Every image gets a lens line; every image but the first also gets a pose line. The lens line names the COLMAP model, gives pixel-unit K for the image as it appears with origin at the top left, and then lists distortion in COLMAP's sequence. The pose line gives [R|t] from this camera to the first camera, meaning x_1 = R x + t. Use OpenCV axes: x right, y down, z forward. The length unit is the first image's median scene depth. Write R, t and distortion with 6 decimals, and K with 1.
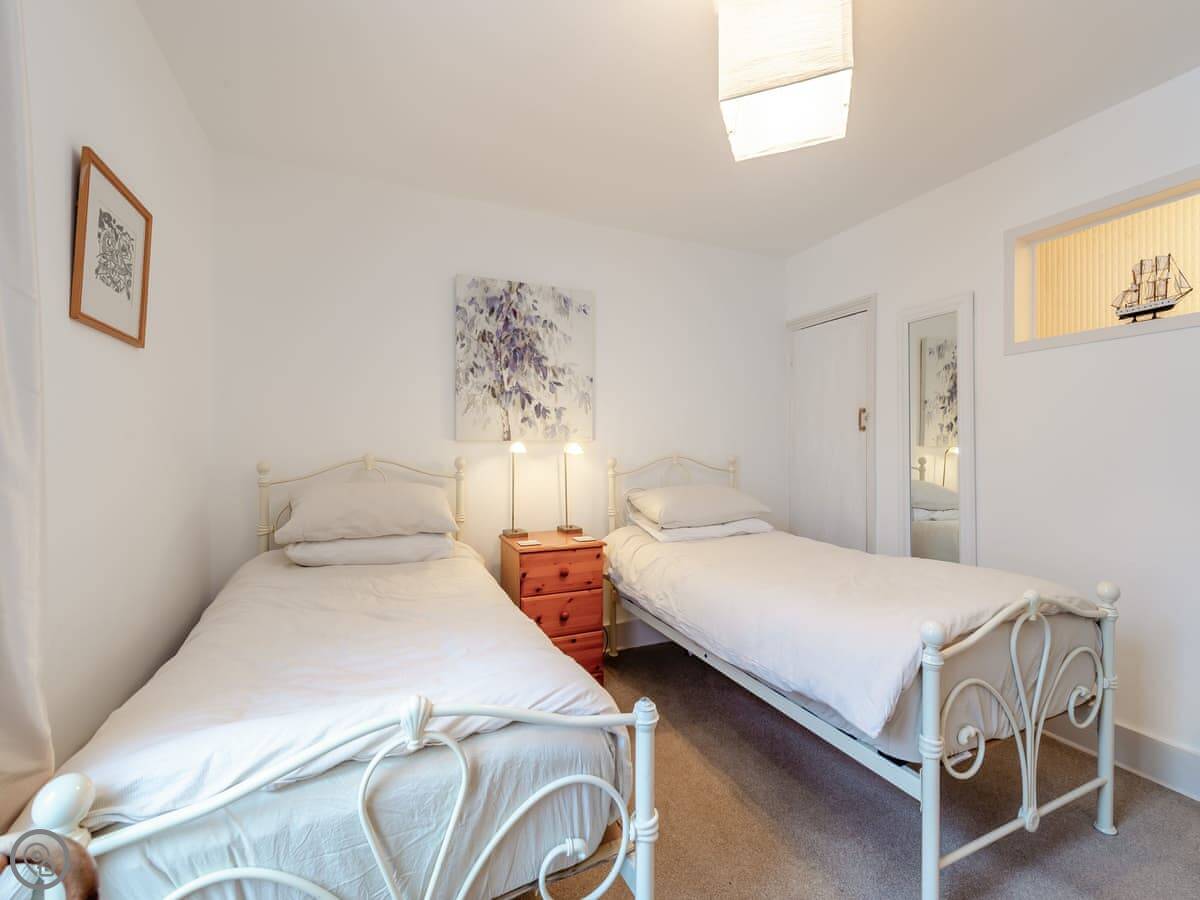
lens RADIAL K [[523.6, 0, 598.7], [0, 523.6, 446.1], [0, 0, 1]] dist [0.004067, 0.000072]
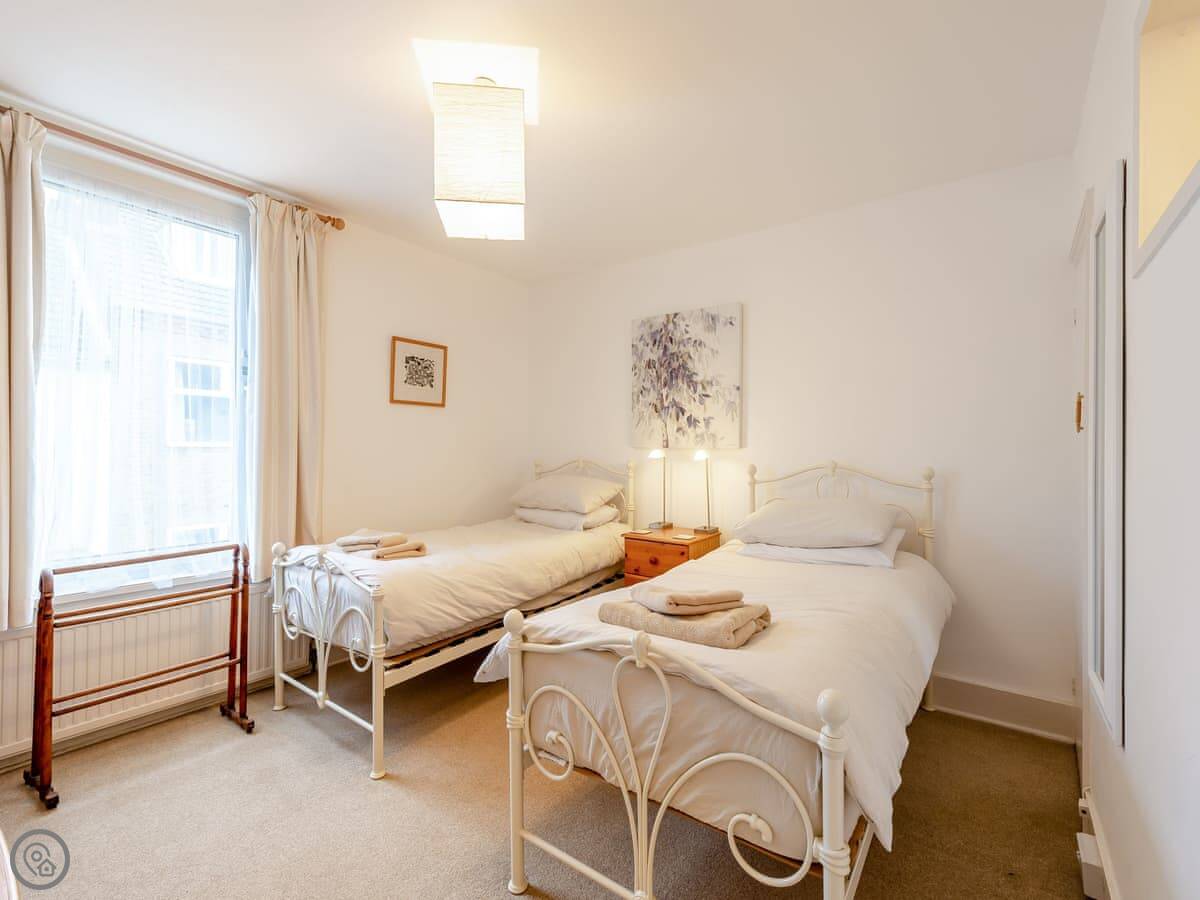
lens RADIAL K [[523.6, 0, 598.7], [0, 523.6, 446.1], [0, 0, 1]] dist [0.004067, 0.000072]
pose [[0.492720, 0.000082, -0.870188, 0.788479], [-0.002442, 0.999996, -0.001288, -0.012083], [0.870185, 0.002759, 0.492718, 0.274227]]
